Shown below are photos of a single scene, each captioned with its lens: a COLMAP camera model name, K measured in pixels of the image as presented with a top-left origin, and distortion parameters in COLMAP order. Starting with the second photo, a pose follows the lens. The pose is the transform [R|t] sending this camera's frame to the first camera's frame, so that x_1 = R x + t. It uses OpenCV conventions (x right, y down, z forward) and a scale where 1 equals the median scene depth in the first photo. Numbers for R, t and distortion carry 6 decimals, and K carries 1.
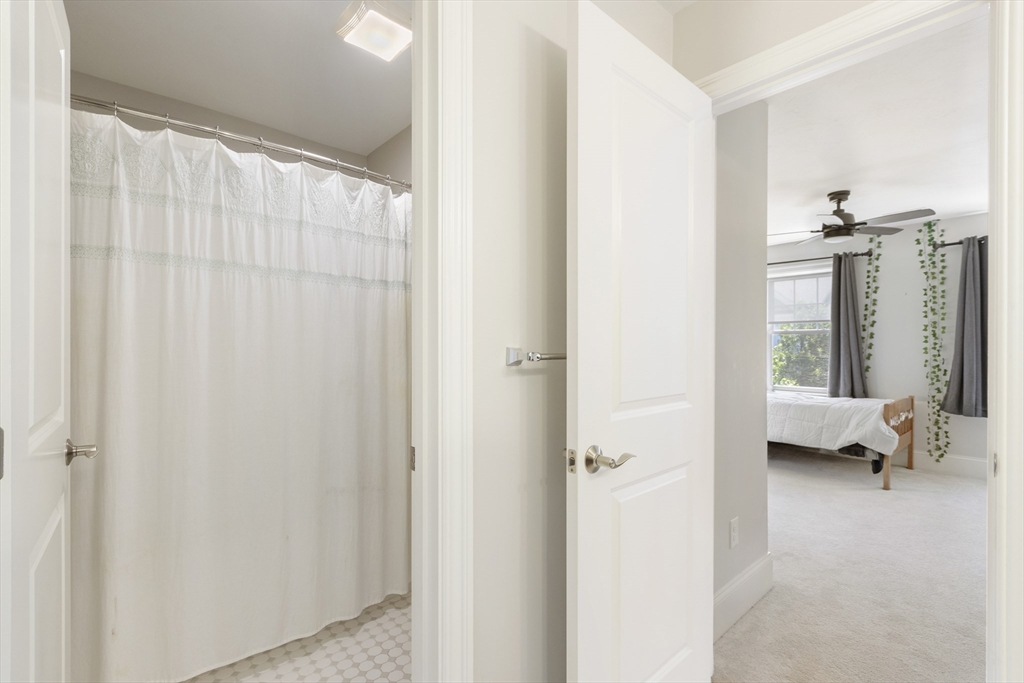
lens RADIAL K [[457.3, 0, 511.5], [0, 457.3, 350.2], [0, 0, 1]] dist [0.004577, 0.000450]
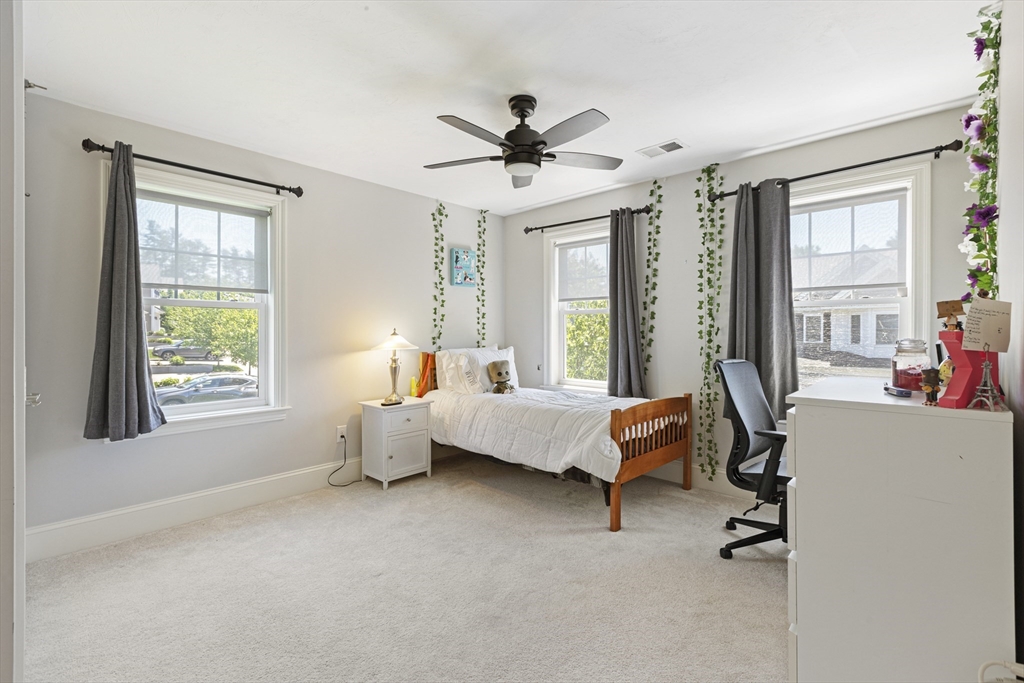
lens RADIAL K [[457.3, 0, 509.4], [0, 457.3, 339.4], [0, 0, 1]] dist [0.004577, 0.000450]
pose [[0.995466, -0.003626, 0.095048, 0.505361], [0.002594, 0.999936, 0.010979, -0.000719], [-0.095082, -0.010683, 0.995412, 0.267021]]
